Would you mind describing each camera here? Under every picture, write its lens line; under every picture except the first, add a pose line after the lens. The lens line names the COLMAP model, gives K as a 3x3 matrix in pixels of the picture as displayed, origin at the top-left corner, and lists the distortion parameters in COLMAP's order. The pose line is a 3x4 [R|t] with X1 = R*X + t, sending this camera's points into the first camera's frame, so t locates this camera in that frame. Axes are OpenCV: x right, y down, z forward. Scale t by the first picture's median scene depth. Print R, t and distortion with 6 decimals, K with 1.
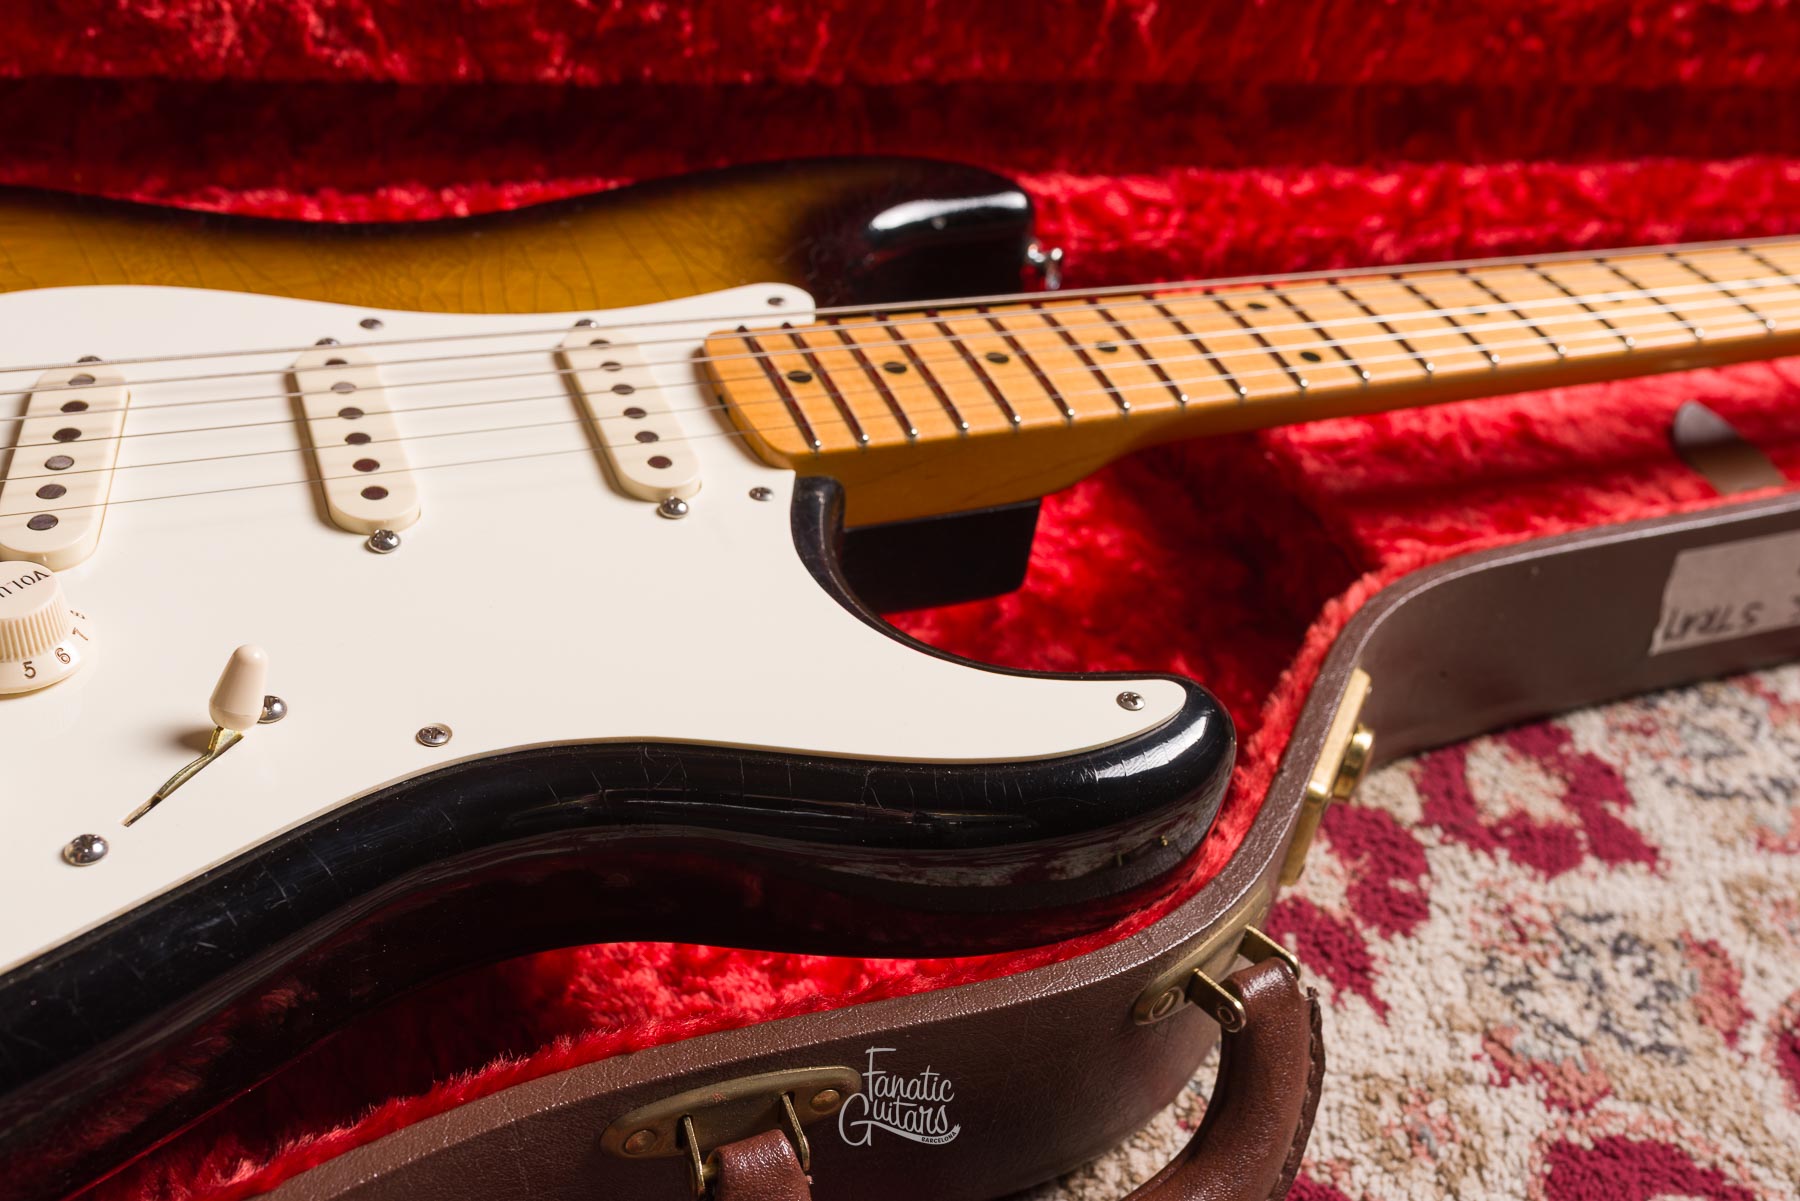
lens RADIAL K [[1792.7, 0, 901.2], [0, 1792.7, 602.7], [0, 0, 1]] dist [0.001055, -0.002112]
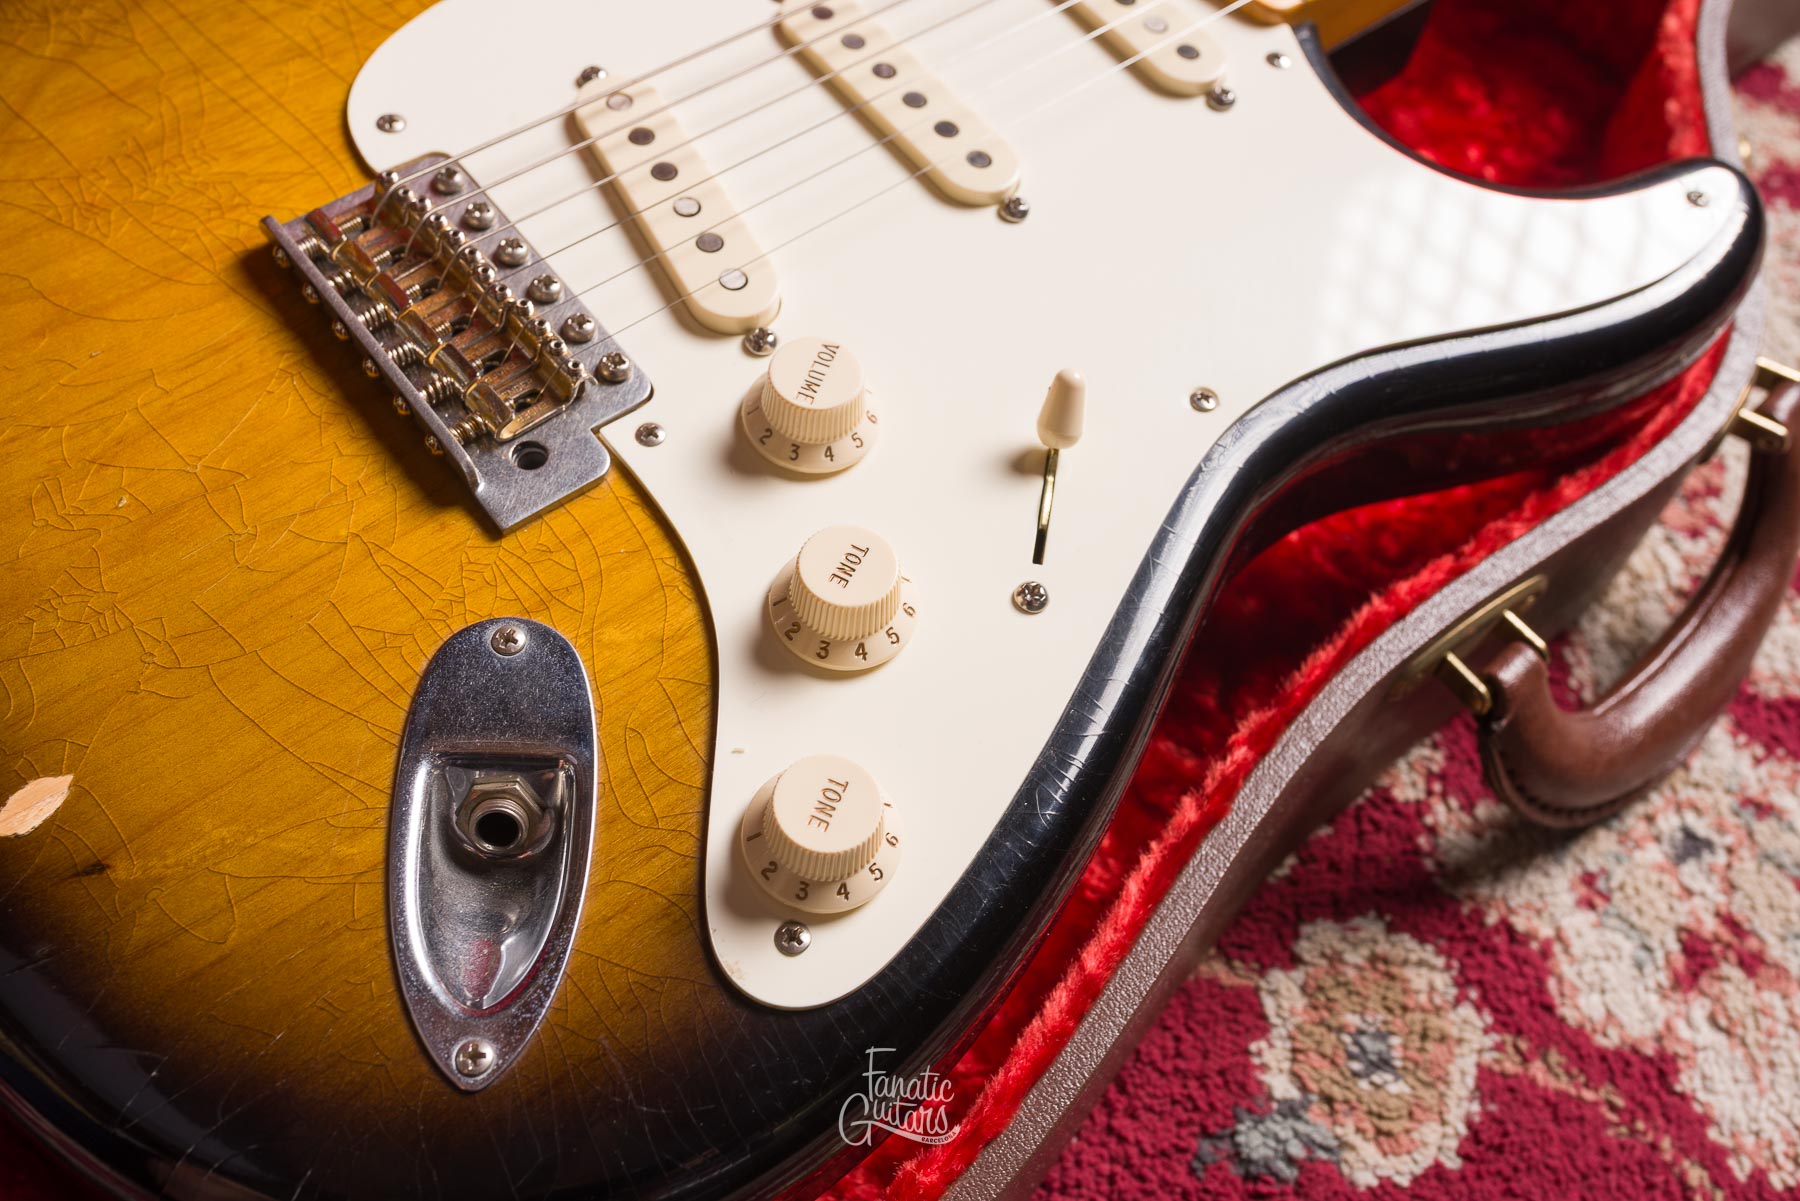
lens RADIAL K [[1806.8, 0, 900.3], [0, 1806.8, 597.6], [0, 0, 1]] dist [0.004558, -0.006987]
pose [[0.957679, -0.258174, 0.127271, -0.408542], [0.191631, 0.901795, 0.387353, -0.185860], [-0.214777, -0.346571, 0.913105, 0.002920]]
